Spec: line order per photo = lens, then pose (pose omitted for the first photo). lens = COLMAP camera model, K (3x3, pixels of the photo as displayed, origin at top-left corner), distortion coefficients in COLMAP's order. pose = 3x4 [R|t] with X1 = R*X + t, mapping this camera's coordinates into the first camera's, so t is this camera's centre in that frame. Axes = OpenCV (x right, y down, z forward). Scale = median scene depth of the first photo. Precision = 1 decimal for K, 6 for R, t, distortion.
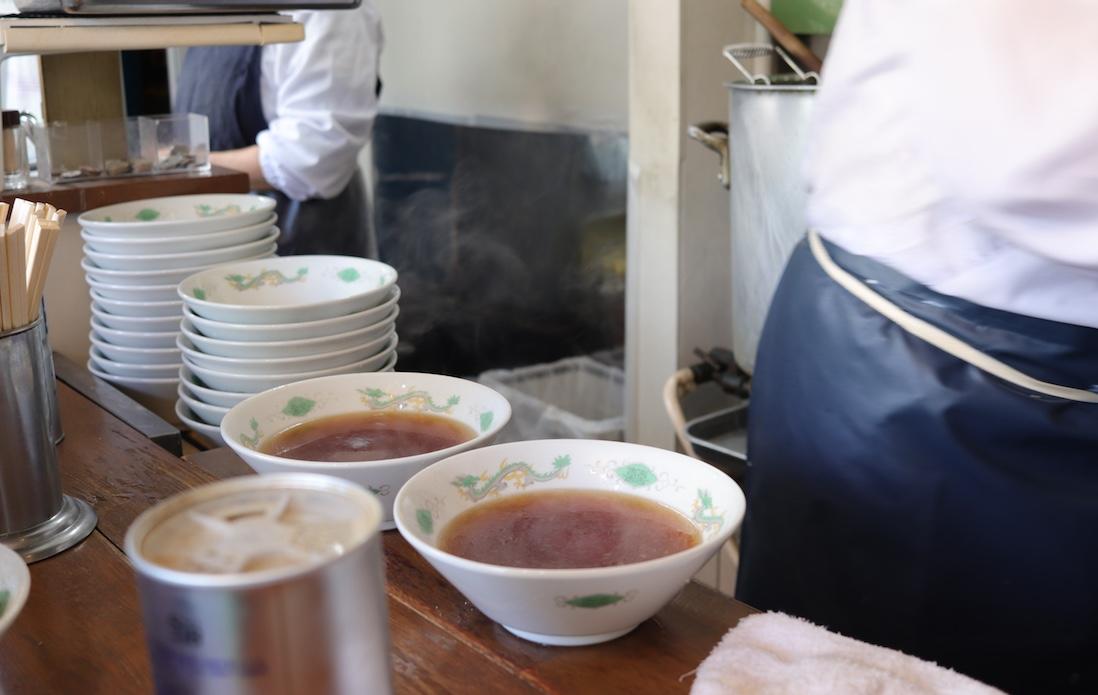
lens RADIAL K [[1260.8, 0, 549.0], [0, 1260.8, 347.5], [0, 0, 1]] dist [-0.104034, 0.056077]
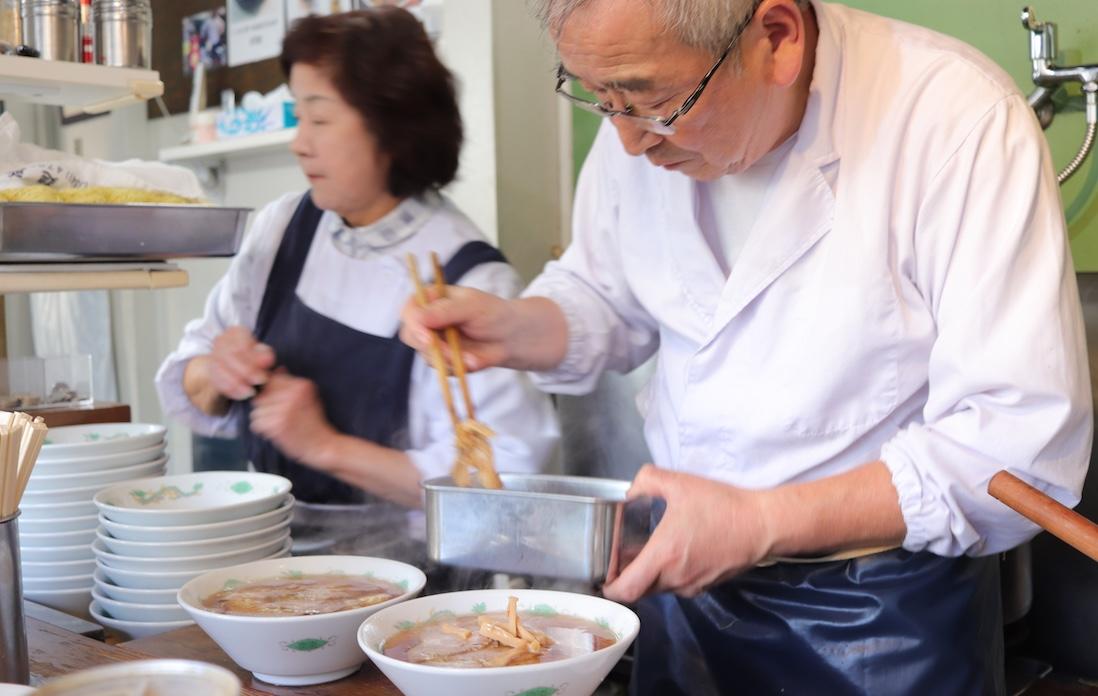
lens RADIAL K [[1270.7, 0, 549.0], [0, 1270.7, 348.0], [0, 0, 1]] dist [-0.110995, 0.018531]
pose [[0.983534, -0.022977, 0.179259, -0.095828], [0.058666, 0.978762, -0.196427, 0.061961], [-0.170938, 0.203709, 0.963993, -0.167143]]
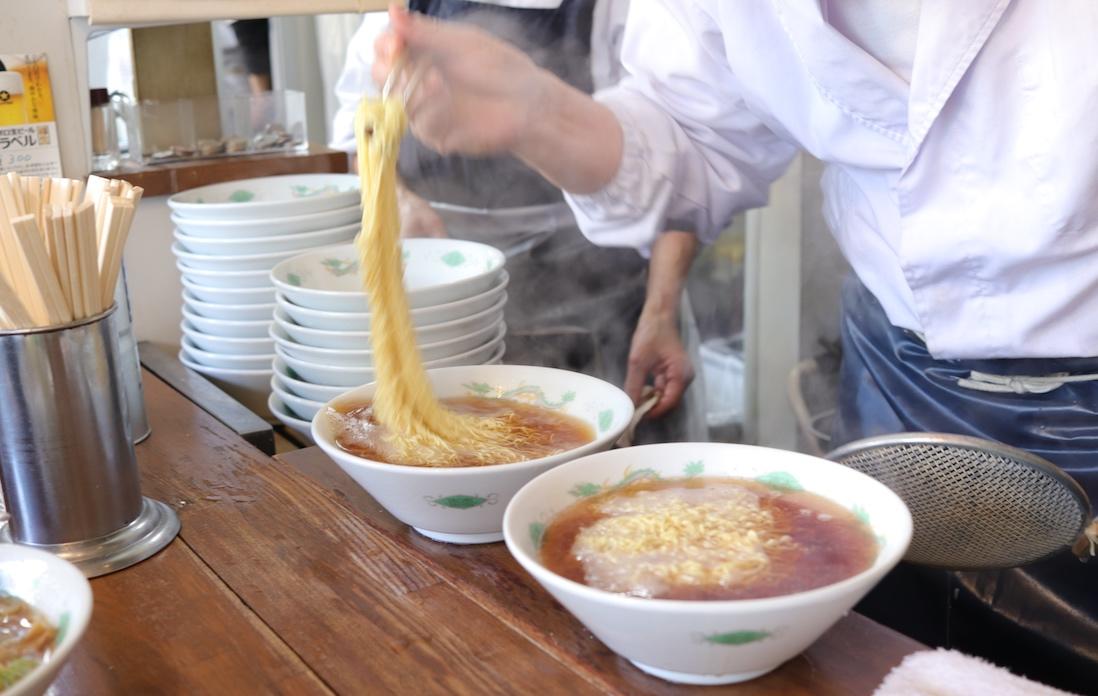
lens RADIAL K [[1270.7, 0, 549.0], [0, 1270.7, 348.0], [0, 0, 1]] dist [-0.110995, 0.018531]
pose [[0.996514, 0.001152, -0.083417, -0.011862], [-0.000310, 0.999949, 0.010107, -0.001606], [0.083425, -0.010046, 0.996463, 0.079833]]
